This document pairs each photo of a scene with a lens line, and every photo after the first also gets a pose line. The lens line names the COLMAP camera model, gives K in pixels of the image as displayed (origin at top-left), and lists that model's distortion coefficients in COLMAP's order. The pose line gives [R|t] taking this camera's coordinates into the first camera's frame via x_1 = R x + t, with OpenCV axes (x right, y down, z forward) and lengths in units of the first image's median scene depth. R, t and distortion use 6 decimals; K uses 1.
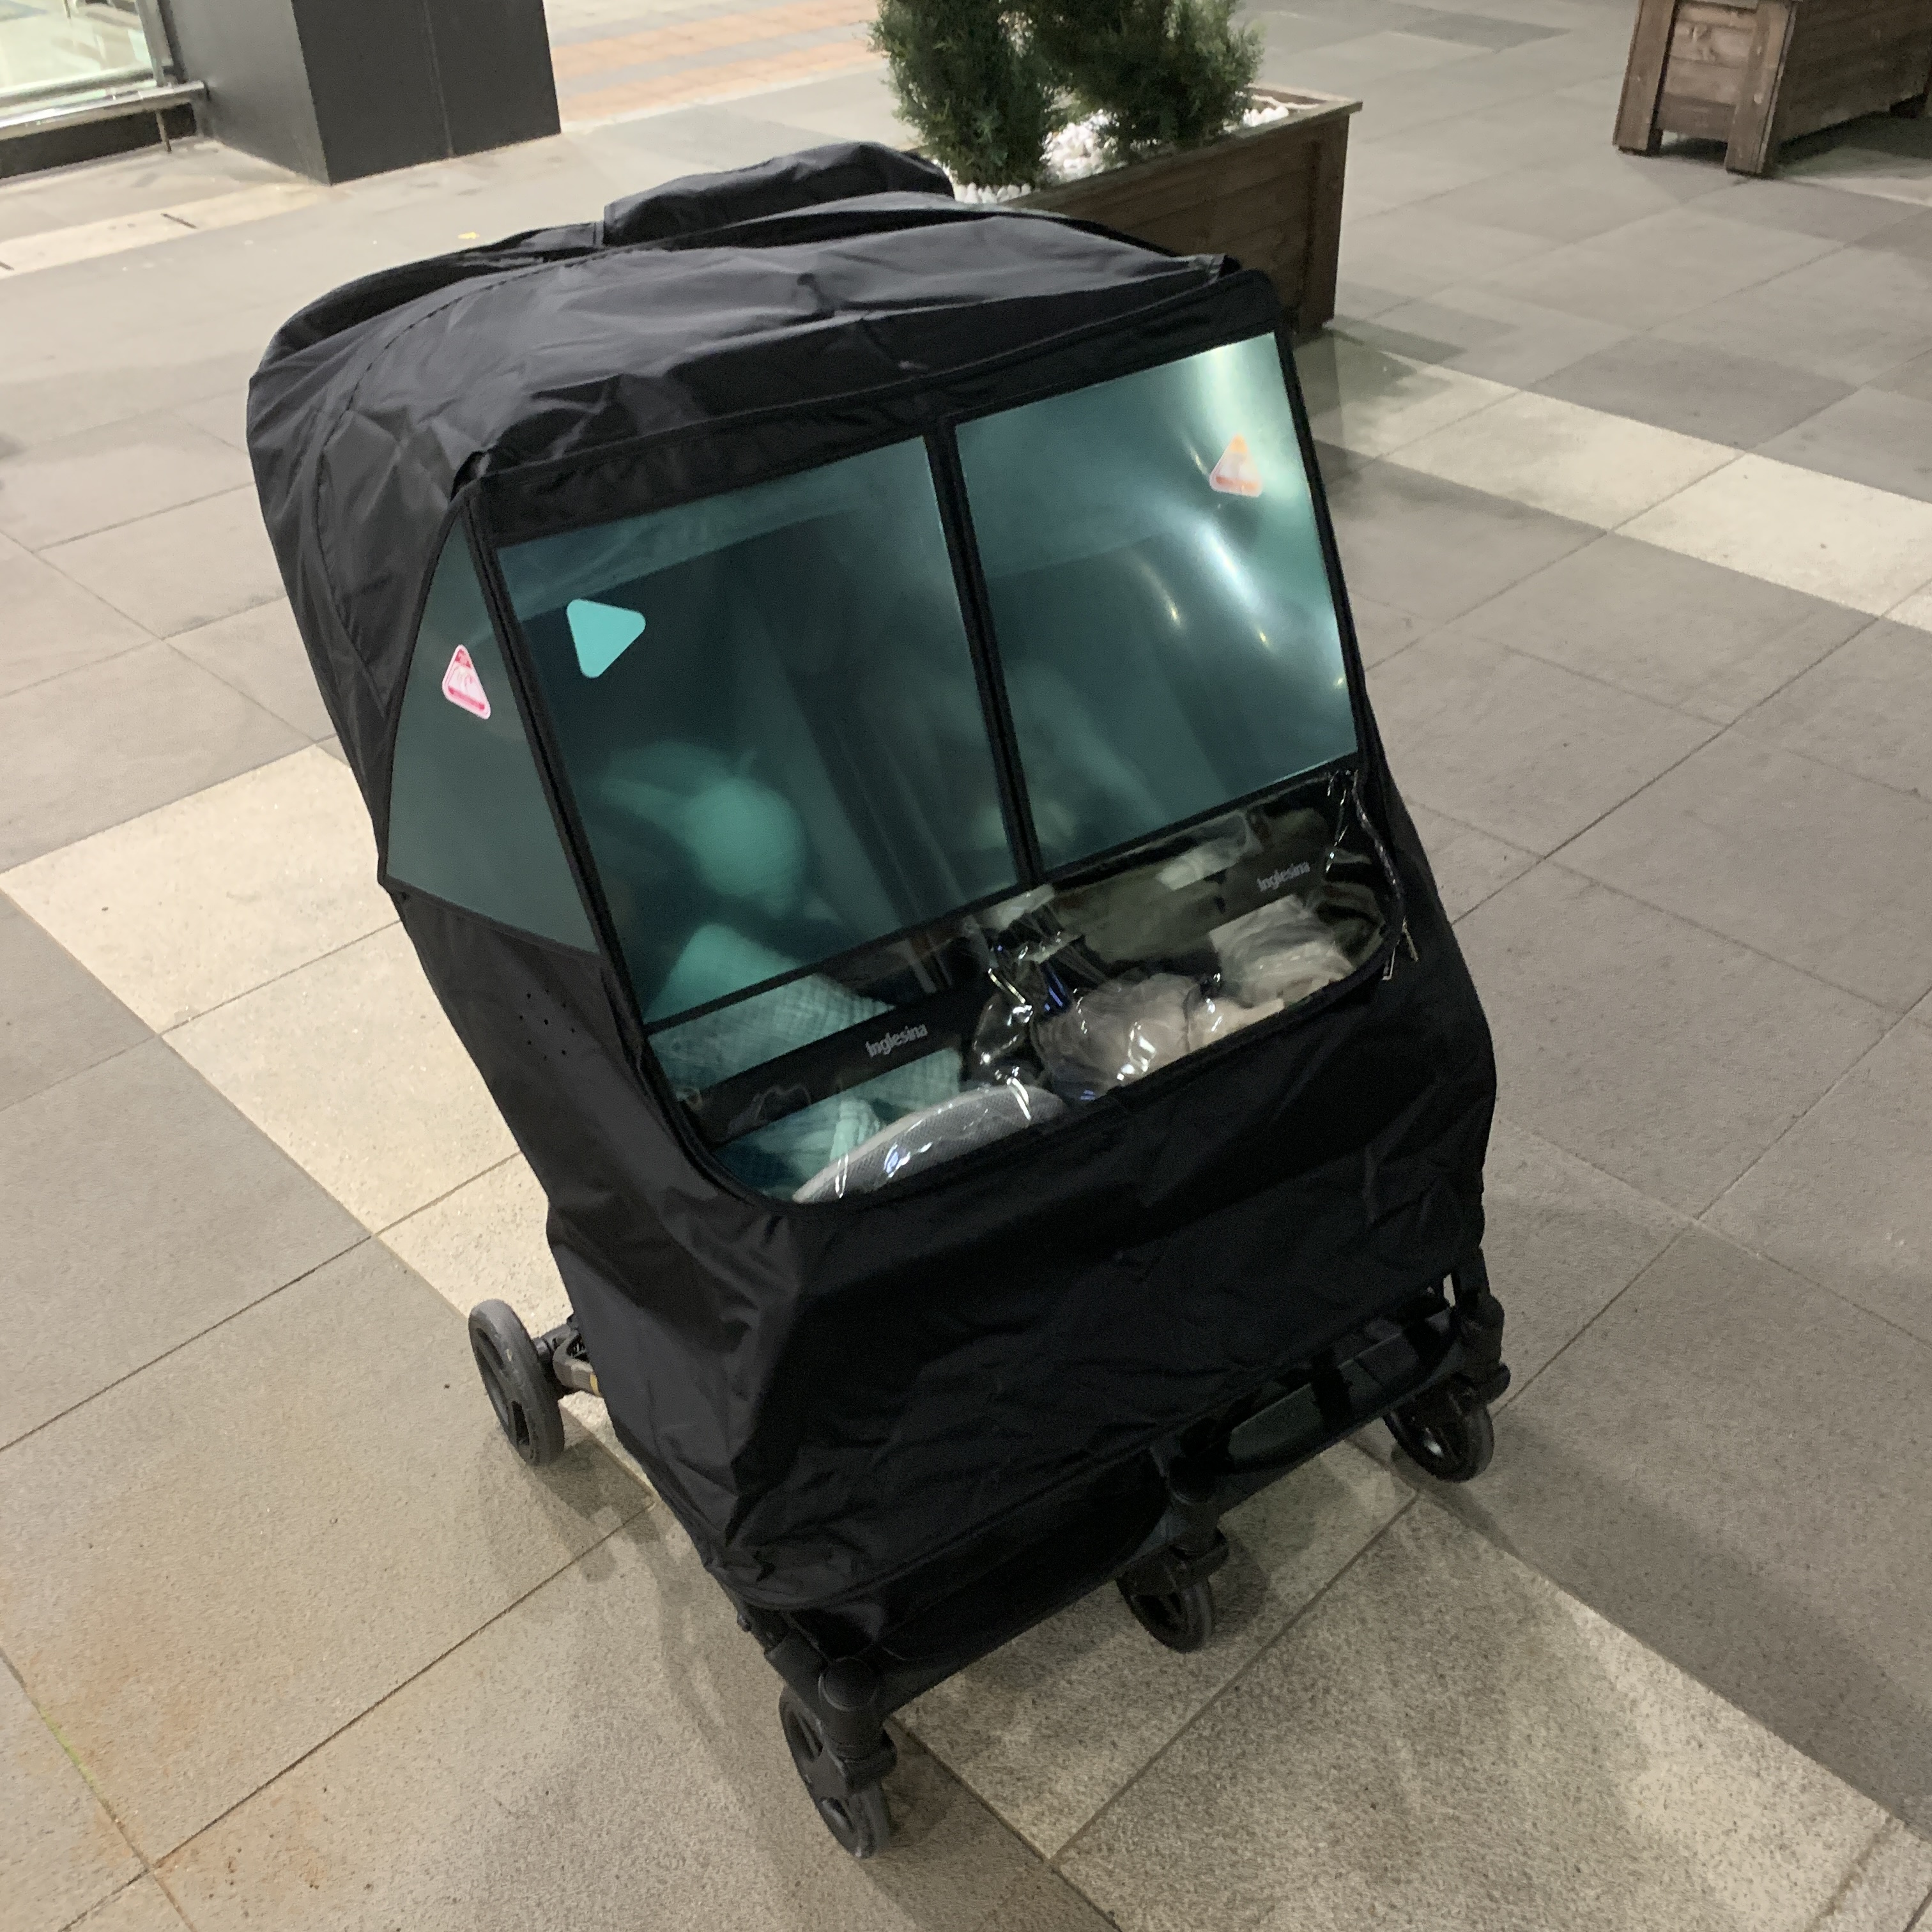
lens RADIAL K [[1961.9, 0, 966.0], [0, 1961.9, 966.0], [0, 0, 1]] dist [0.003943, 0.010228]
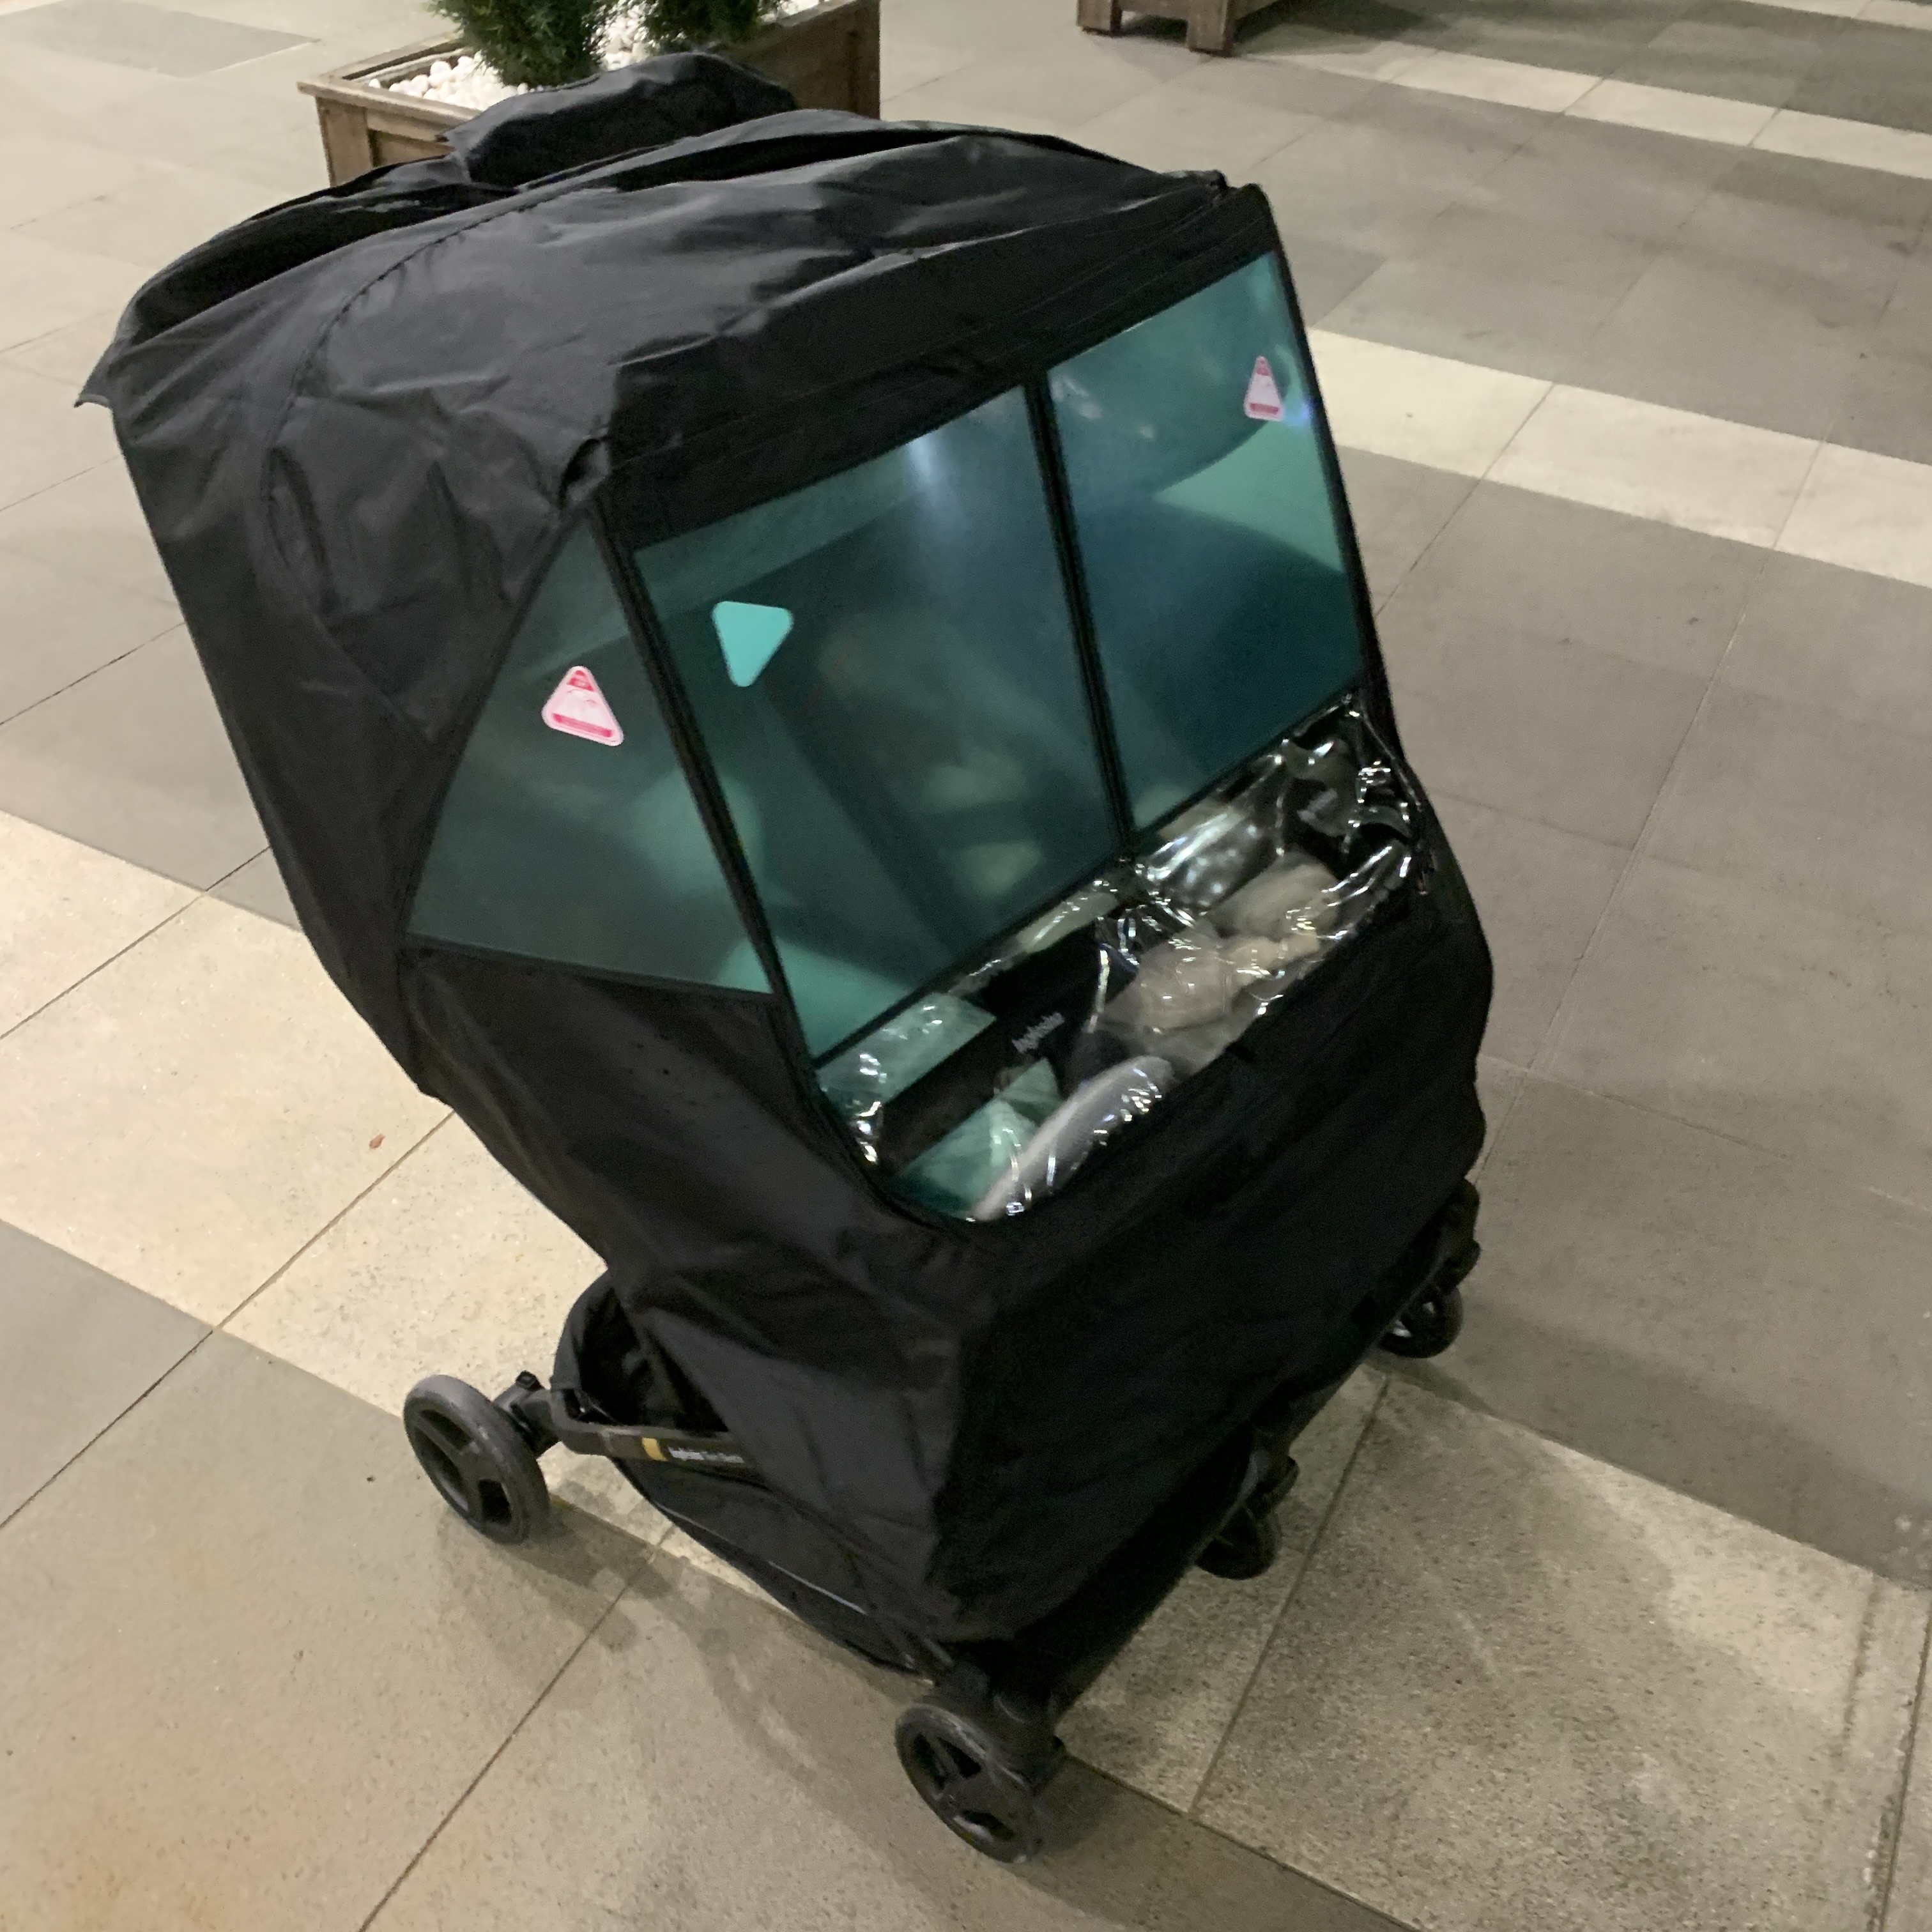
lens RADIAL K [[1965.3, 0, 966.3], [0, 1965.3, 982.5], [0, 0, 1]] dist [0.007137, 0.011773]
pose [[0.951444, -0.149853, 0.268882, -0.260779], [0.134464, 0.988086, 0.074877, -0.049904], [-0.276899, -0.035086, 0.960258, 0.083216]]
